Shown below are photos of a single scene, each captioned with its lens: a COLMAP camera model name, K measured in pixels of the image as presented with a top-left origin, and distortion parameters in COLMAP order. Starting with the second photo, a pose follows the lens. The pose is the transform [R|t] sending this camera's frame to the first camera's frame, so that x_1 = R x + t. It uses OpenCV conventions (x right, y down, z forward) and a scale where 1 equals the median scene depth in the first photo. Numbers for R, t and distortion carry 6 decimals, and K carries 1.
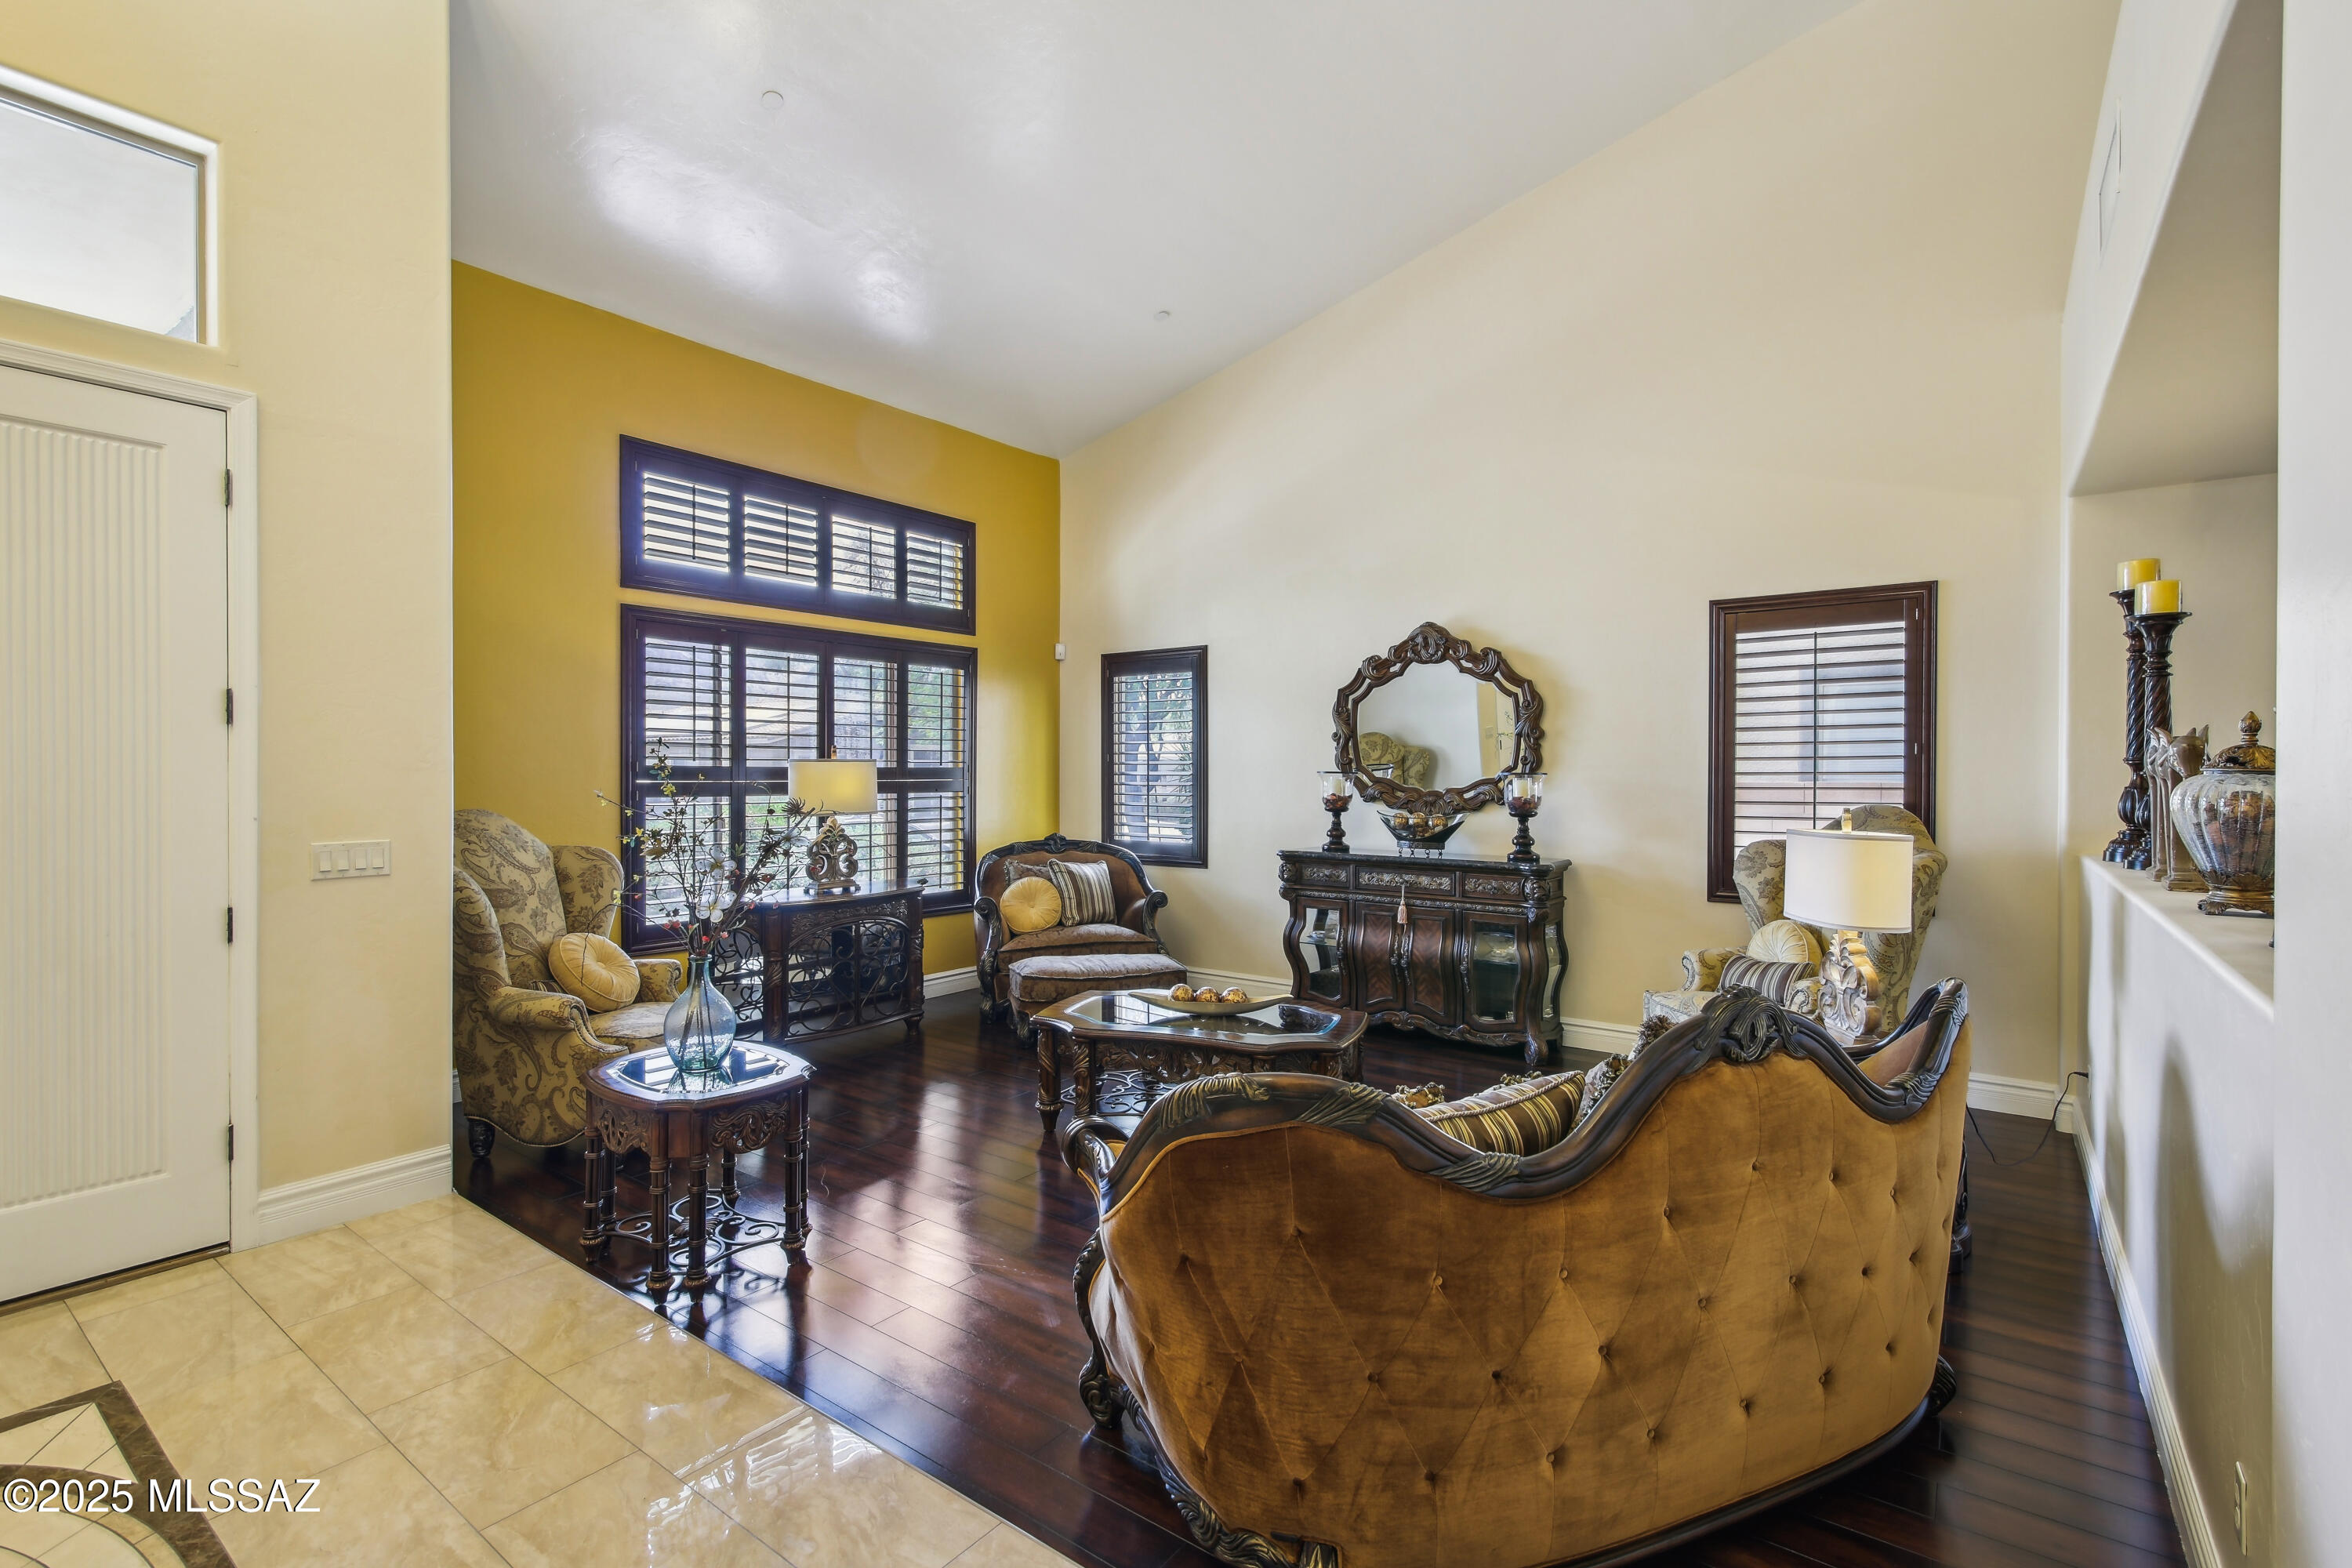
lens RADIAL K [[1076.1, 0, 1177.5], [0, 1076.1, 779.8], [0, 0, 1]] dist [0.014897, -0.004280]
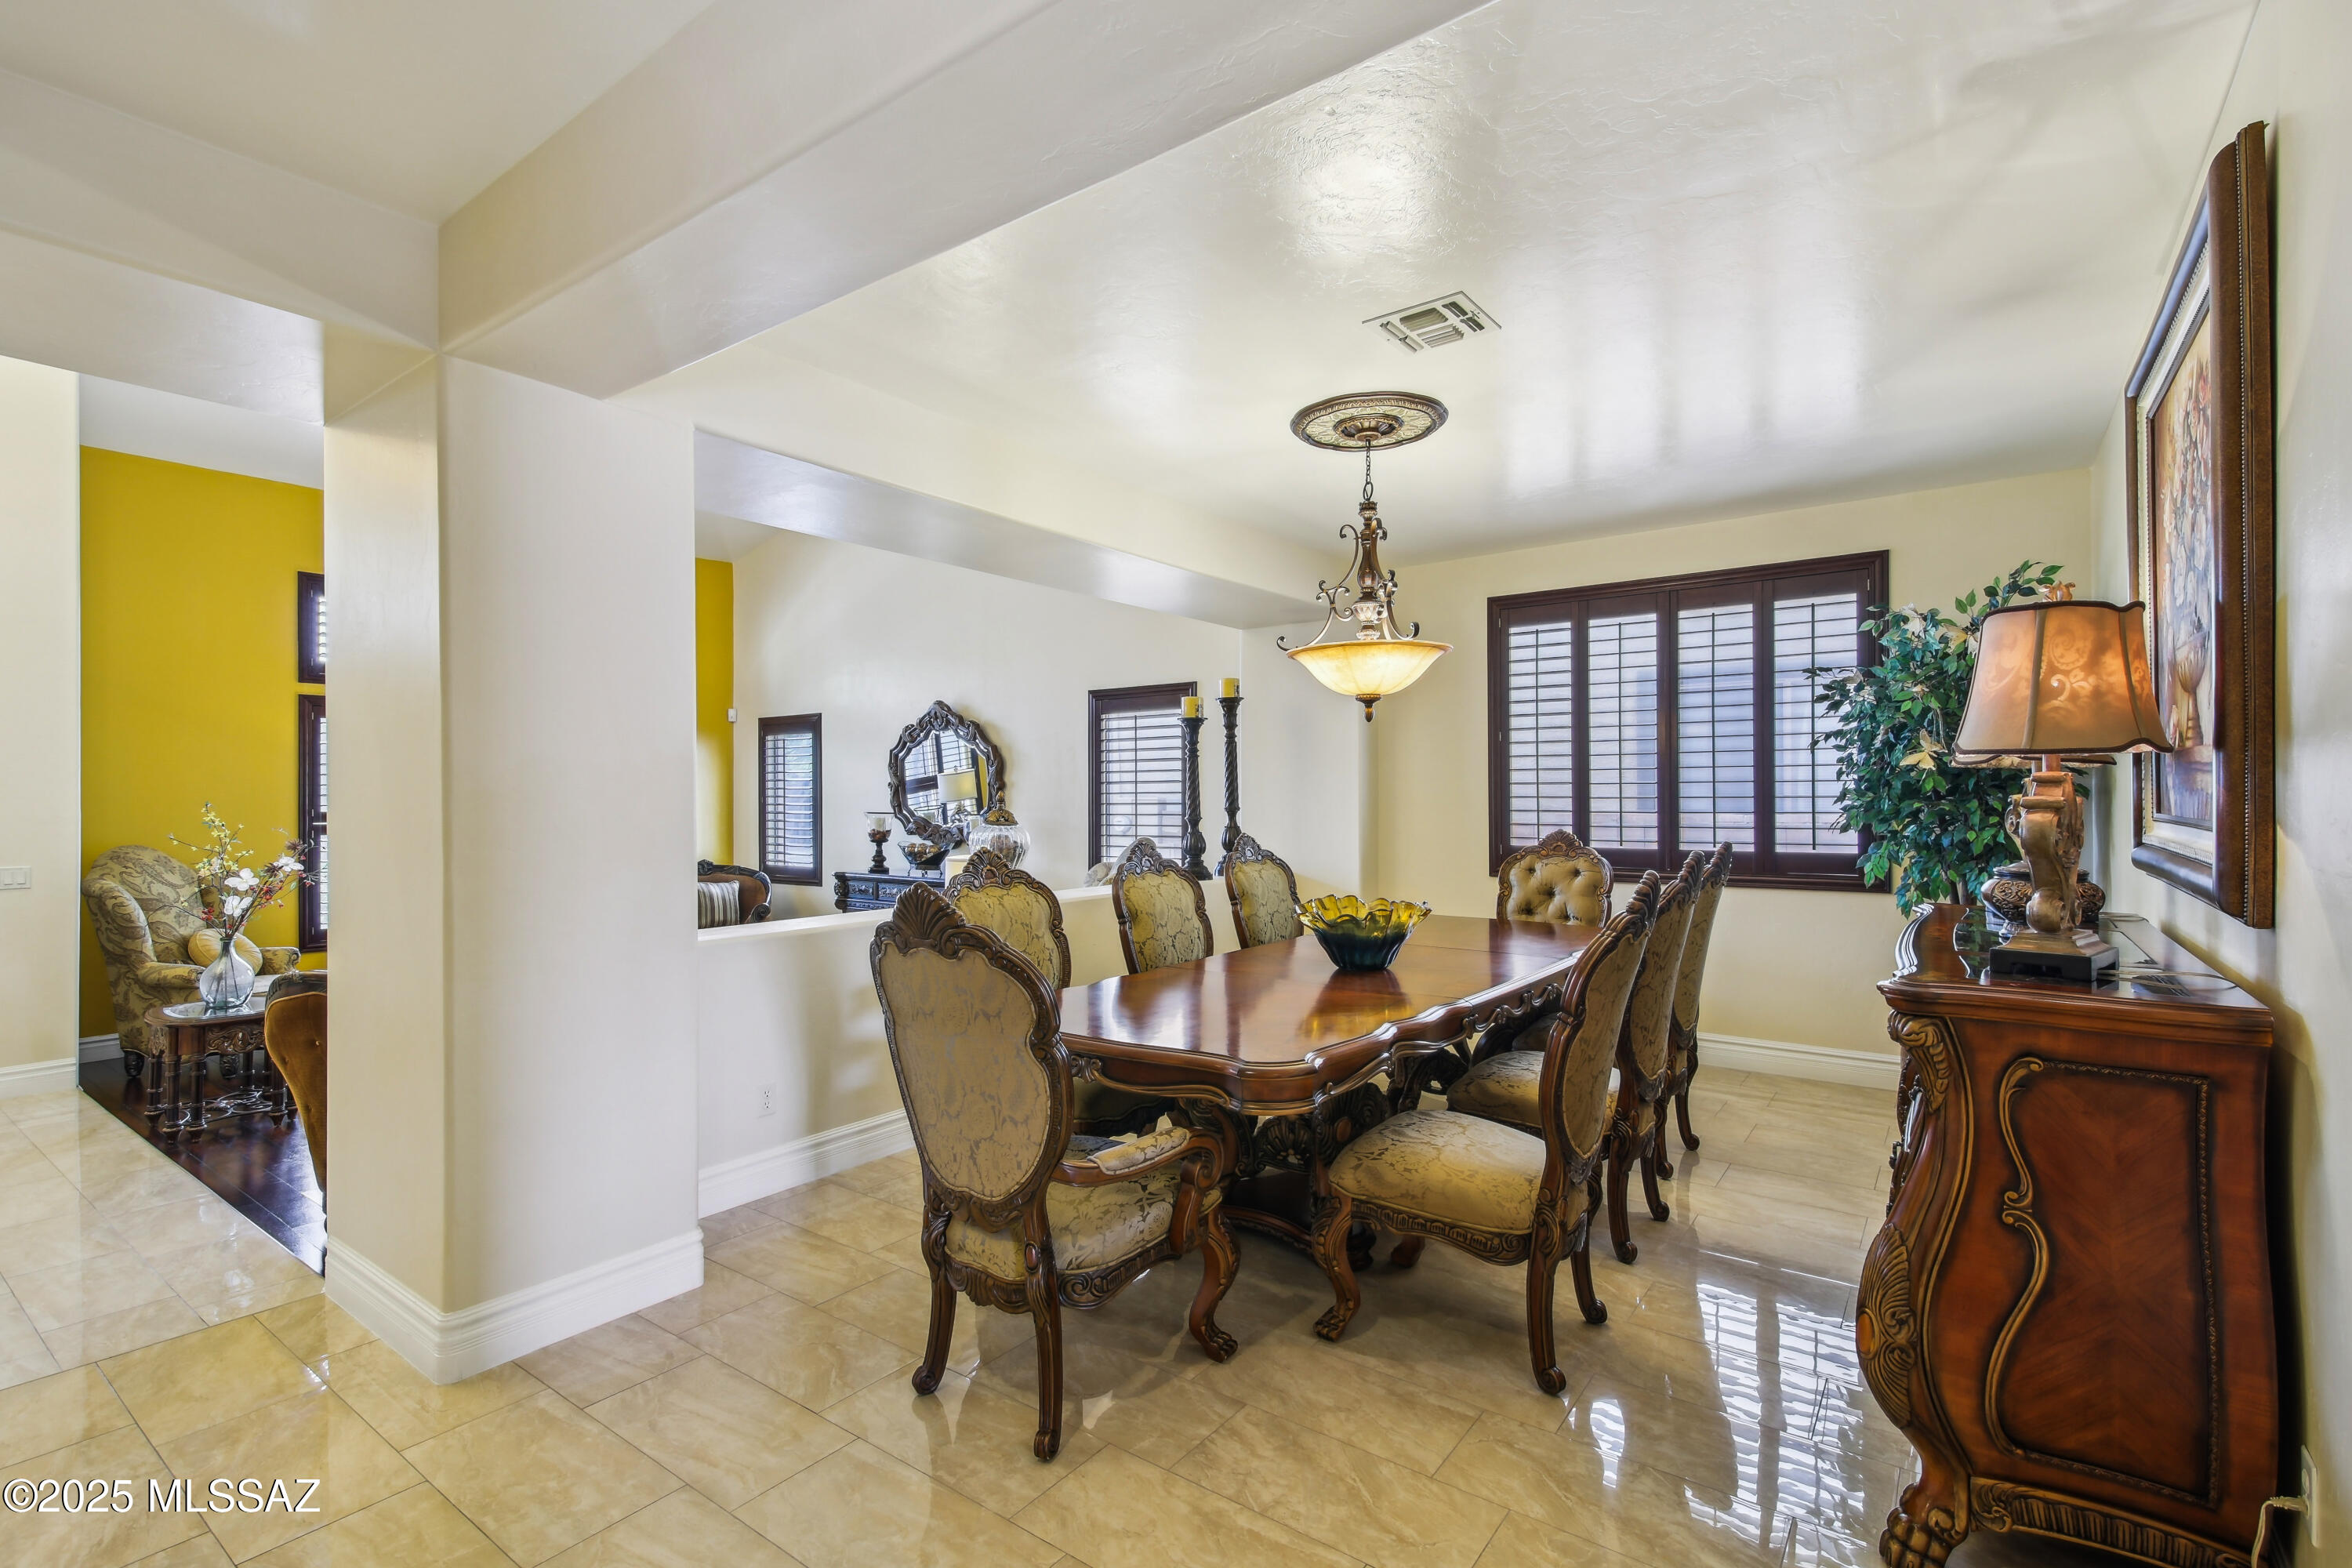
lens RADIAL K [[1076.1, 0, 1188.7], [0, 1076.1, 809.3], [0, 0, 1]] dist [0.014897, -0.004280]
pose [[0.999960, -0.003245, -0.008340, 0.636663], [0.003296, 0.999976, 0.006131, -0.021280], [0.008320, -0.006158, 0.999946, -0.384031]]
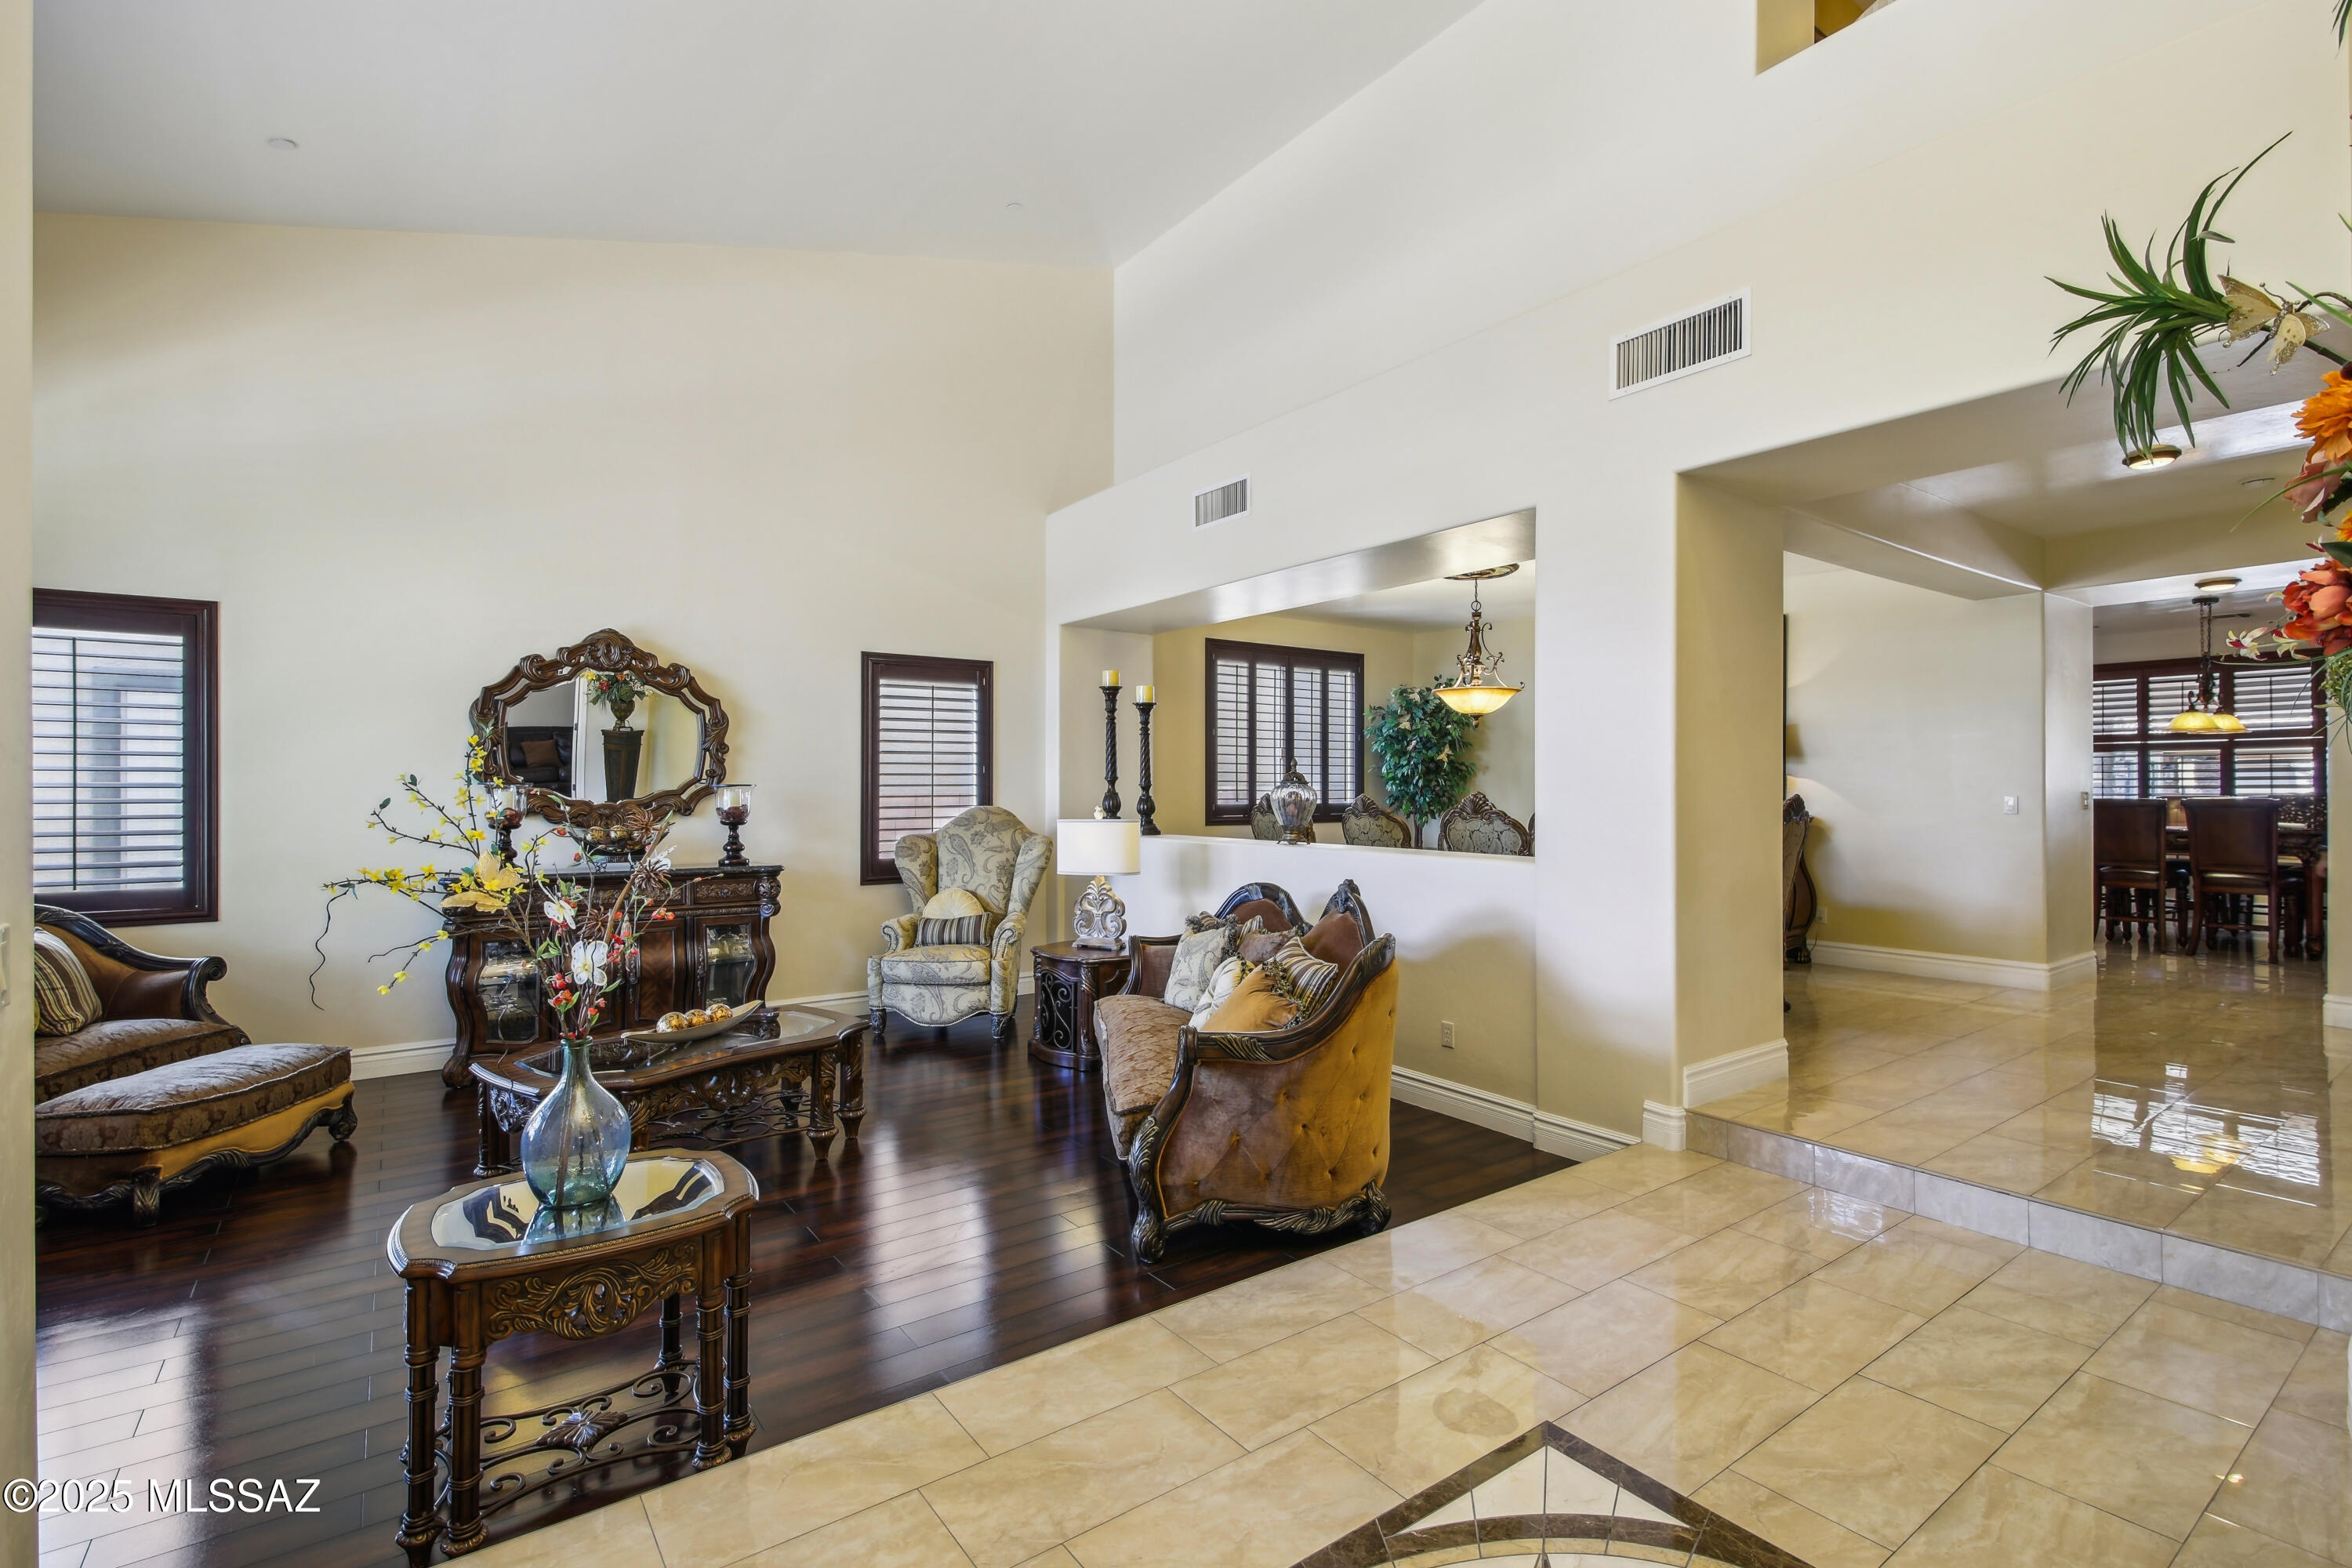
lens RADIAL K [[1076.1, 0, 1170.4], [0, 1076.1, 786.8], [0, 0, 1]] dist [0.014897, -0.004280]
pose [[0.309982, 0.001231, 0.950742, -0.612840], [0.003958, 0.999989, -0.002585, 0.000301], [-0.950734, 0.004564, 0.309973, 0.256902]]
